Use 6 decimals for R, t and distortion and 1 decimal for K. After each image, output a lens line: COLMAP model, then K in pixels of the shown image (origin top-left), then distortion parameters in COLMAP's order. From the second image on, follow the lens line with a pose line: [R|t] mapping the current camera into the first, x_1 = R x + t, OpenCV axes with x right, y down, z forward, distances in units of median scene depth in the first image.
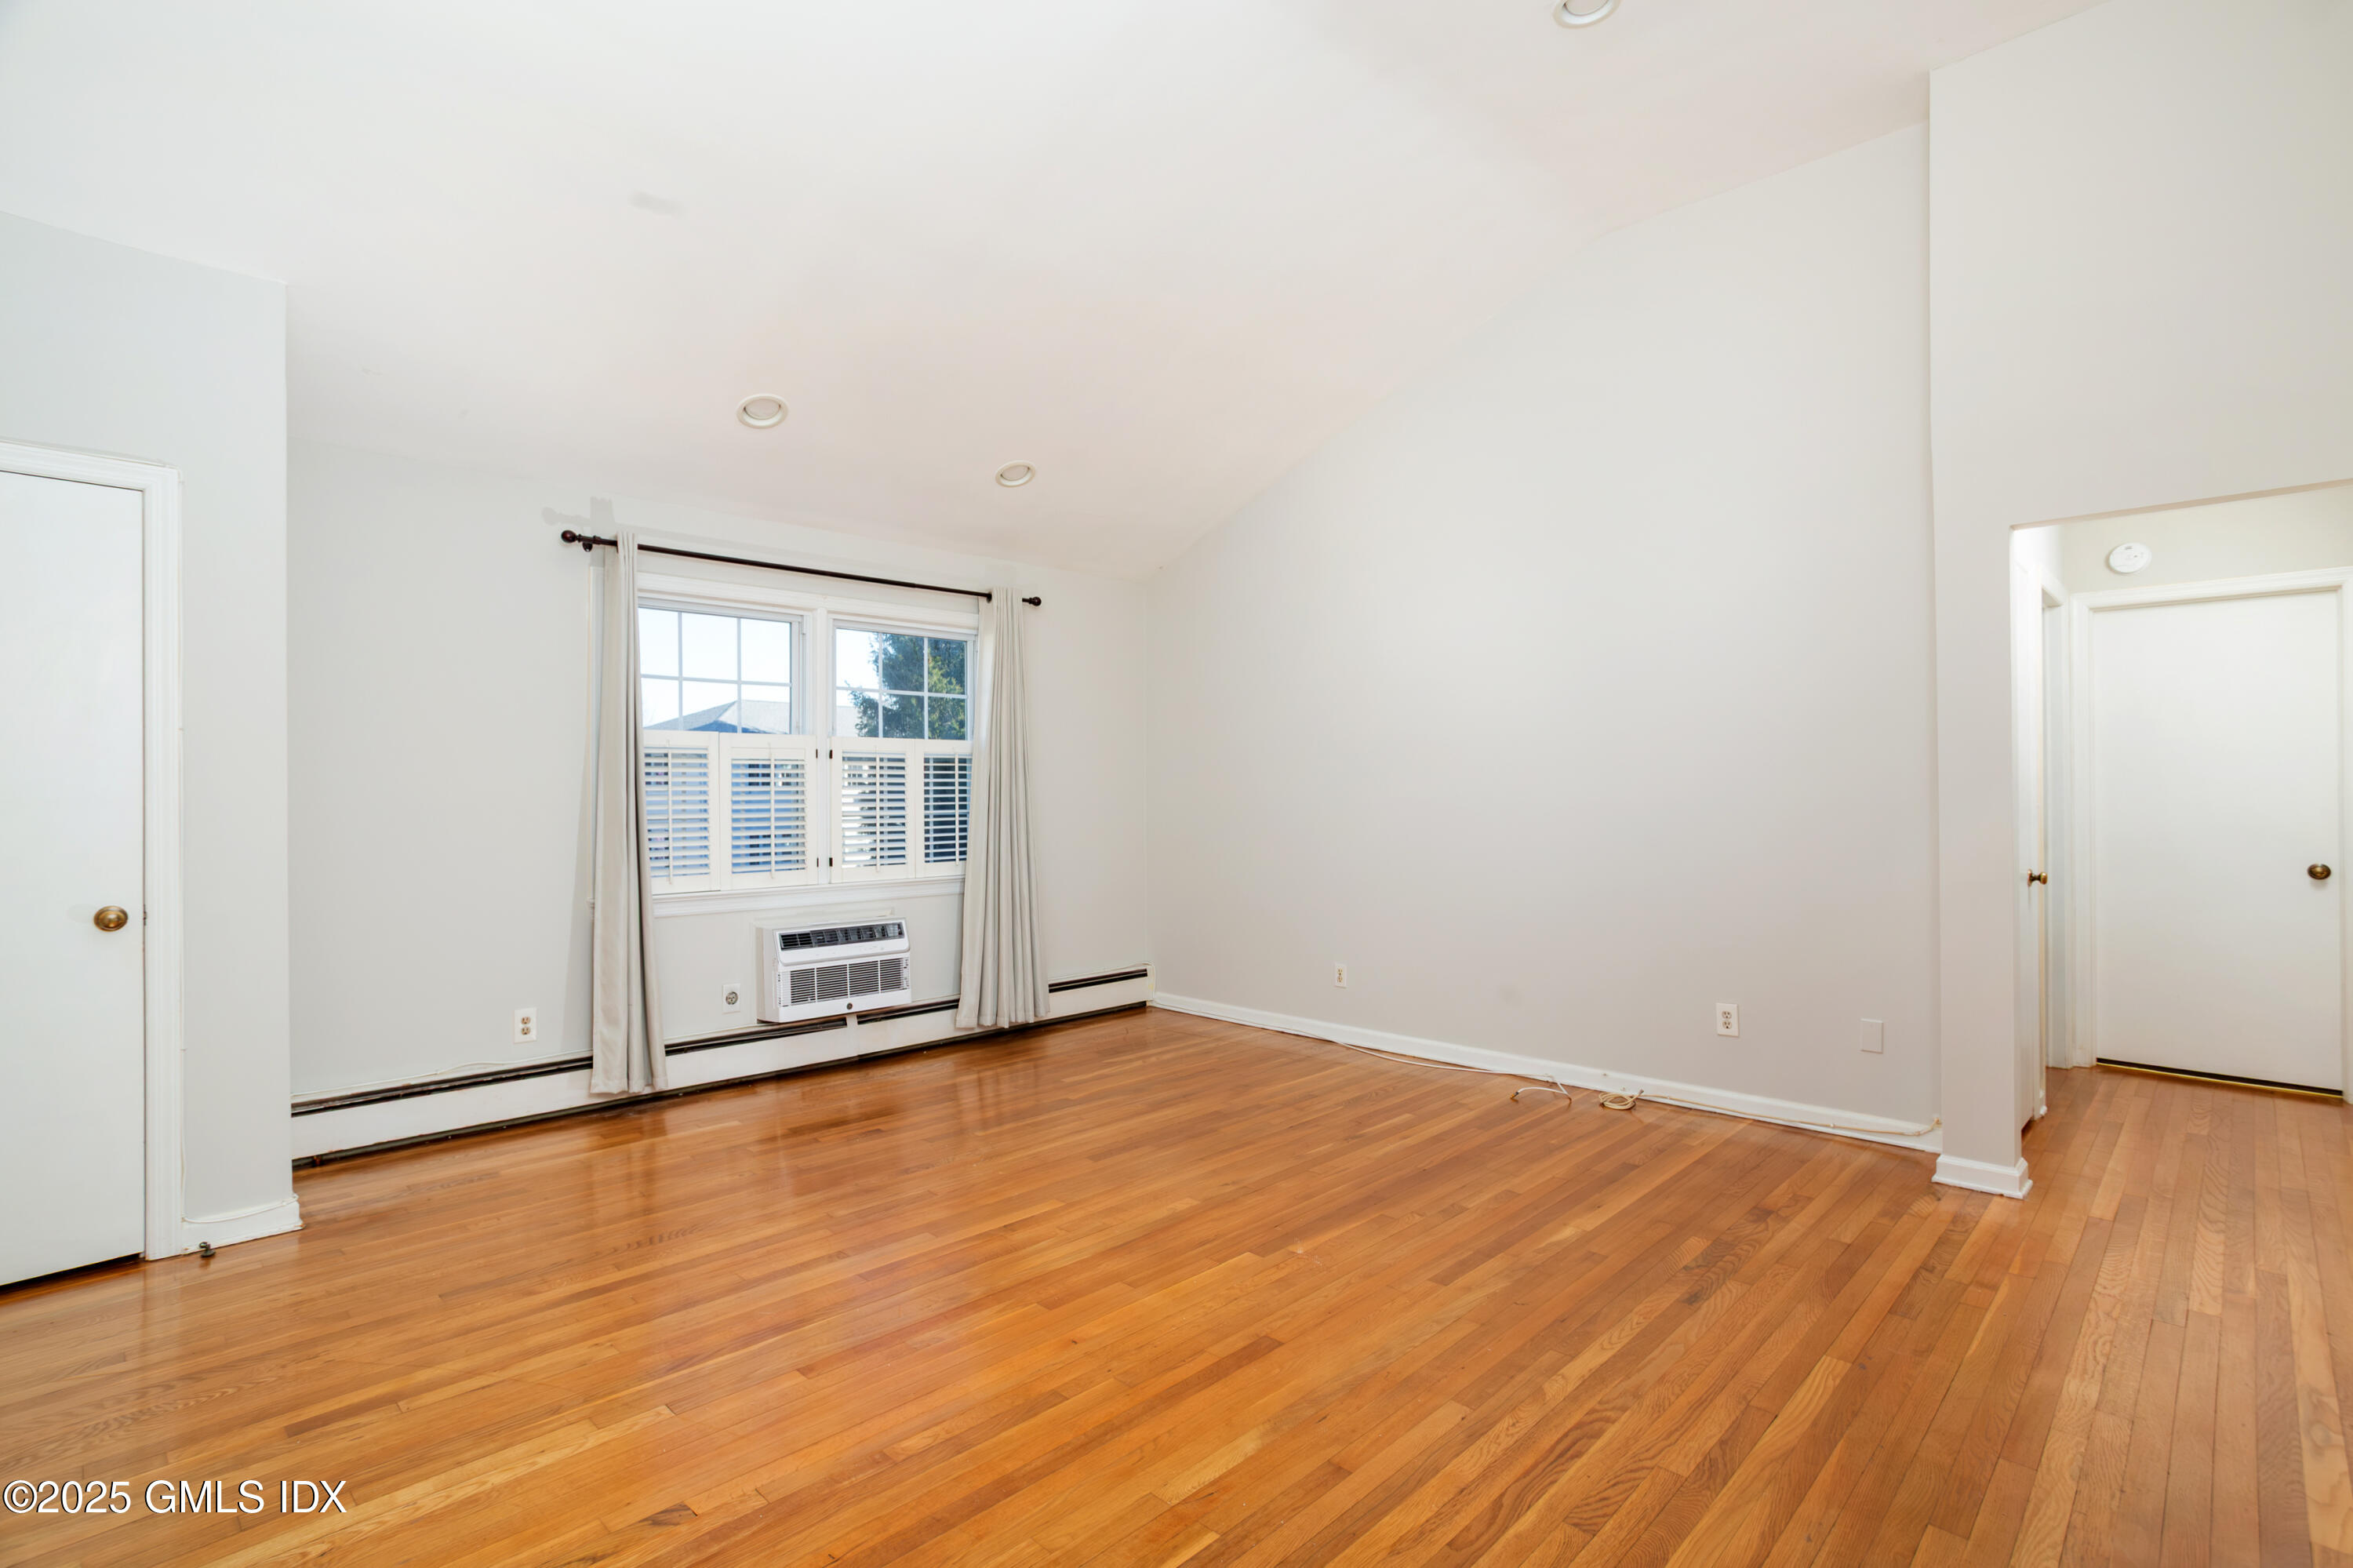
lens RADIAL K [[1140.5, 0, 1168.9], [0, 1140.5, 780.4], [0, 0, 1]] dist [-0.050604, 0.040420]
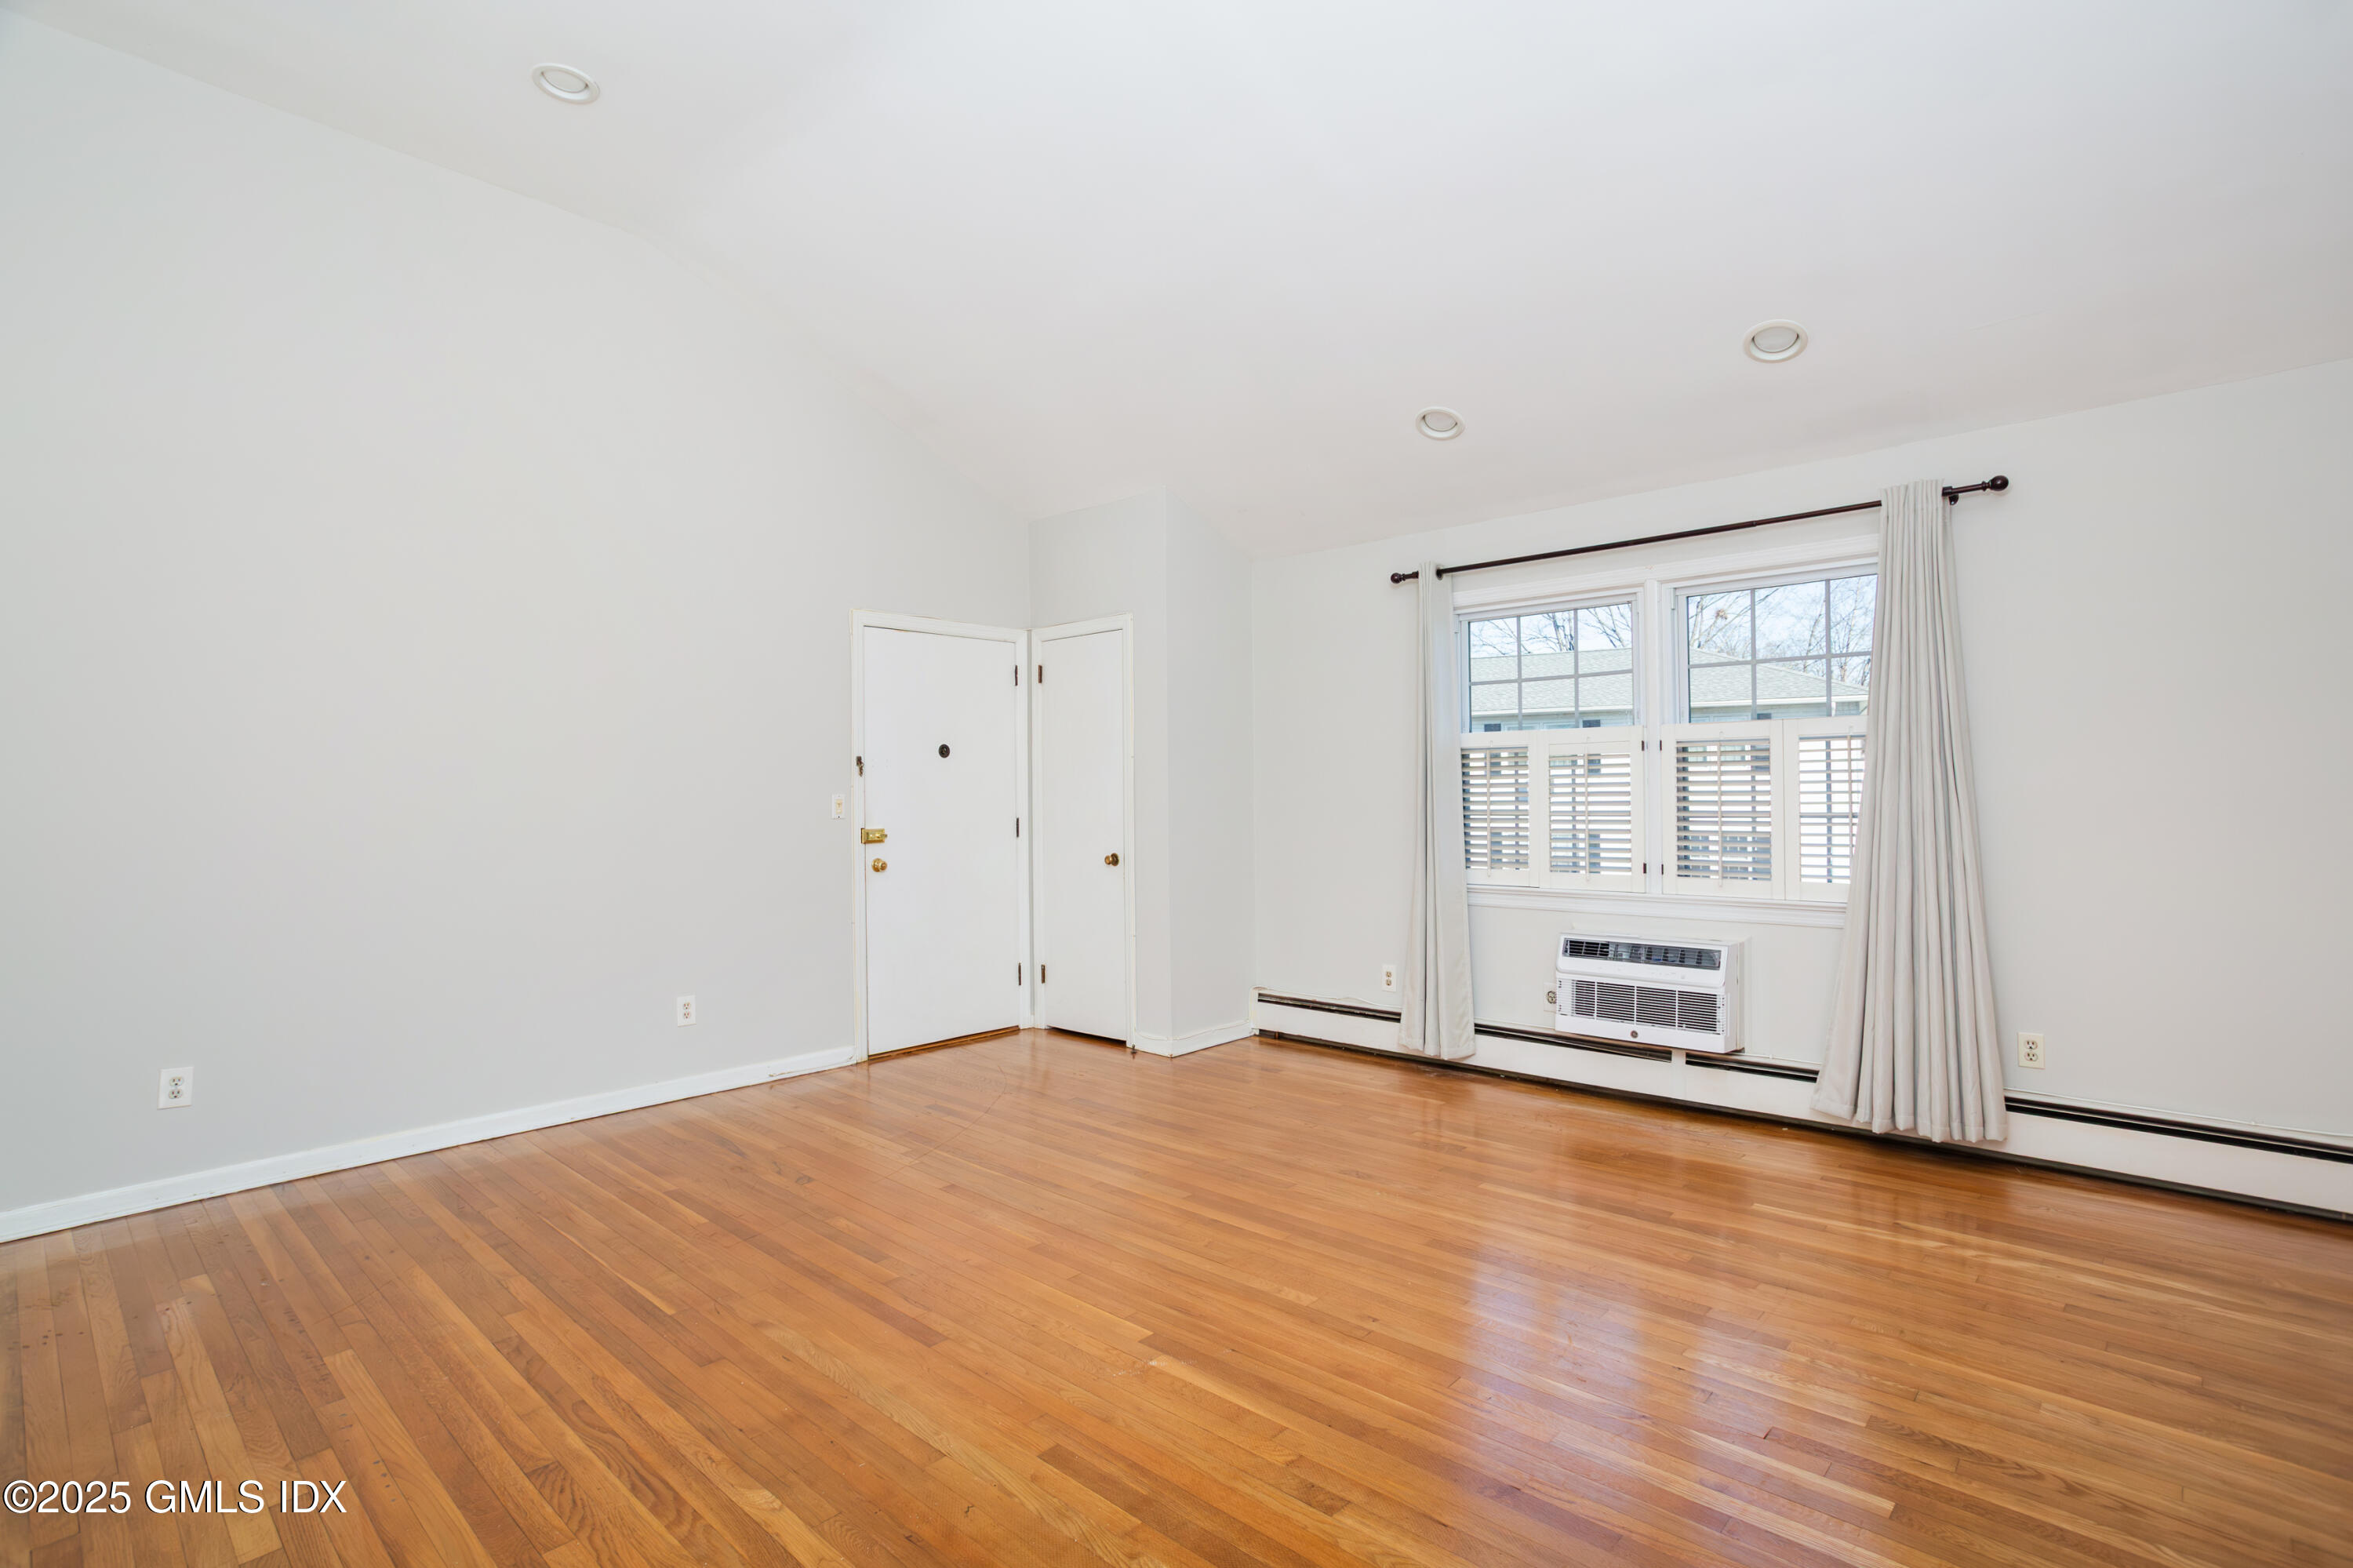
lens RADIAL K [[1140.5, 0, 1168.9], [0, 1140.5, 780.4], [0, 0, 1]] dist [-0.050604, 0.040420]
pose [[0.007961, -0.010801, -0.999910, 0.629538], [0.020980, 0.999723, -0.010632, 0.006585], [0.999748, -0.020893, 0.008185, 0.689489]]
